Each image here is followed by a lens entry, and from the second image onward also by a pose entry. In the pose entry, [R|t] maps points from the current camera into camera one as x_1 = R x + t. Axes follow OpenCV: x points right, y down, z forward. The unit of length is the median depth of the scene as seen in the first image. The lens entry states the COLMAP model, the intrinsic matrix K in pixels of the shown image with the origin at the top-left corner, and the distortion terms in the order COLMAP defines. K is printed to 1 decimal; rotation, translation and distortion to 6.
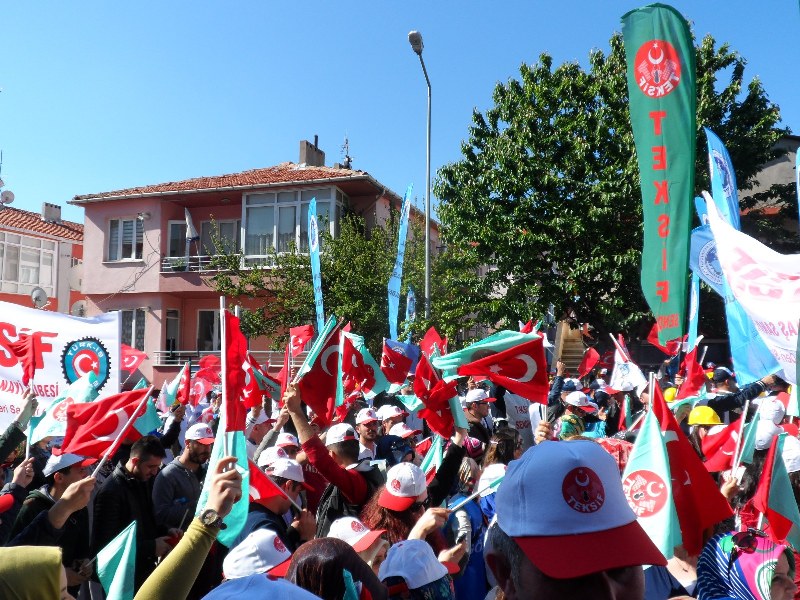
lens RADIAL K [[685.8, 0, 409.6], [0, 685.8, 301.3], [0, 0, 1]] dist [-0.005522, -0.006032]
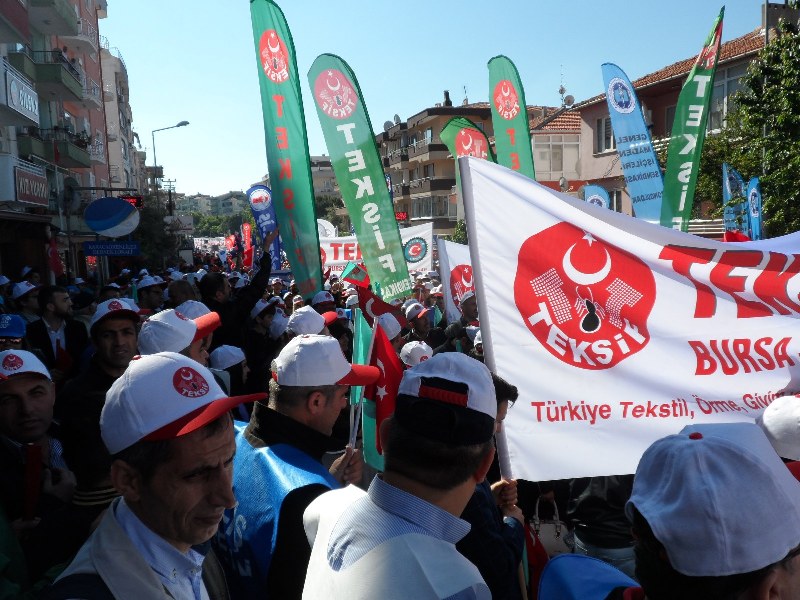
lens RADIAL K [[682.8, 0, 398.3], [0, 682.8, 291.5], [0, 0, 1]] dist [0.051420, -0.073601]
pose [[0.598446, 0.045861, -0.799849, 0.377319], [0.112808, 0.983590, 0.140799, -0.026410], [0.793181, -0.174490, 0.583452, -0.088326]]
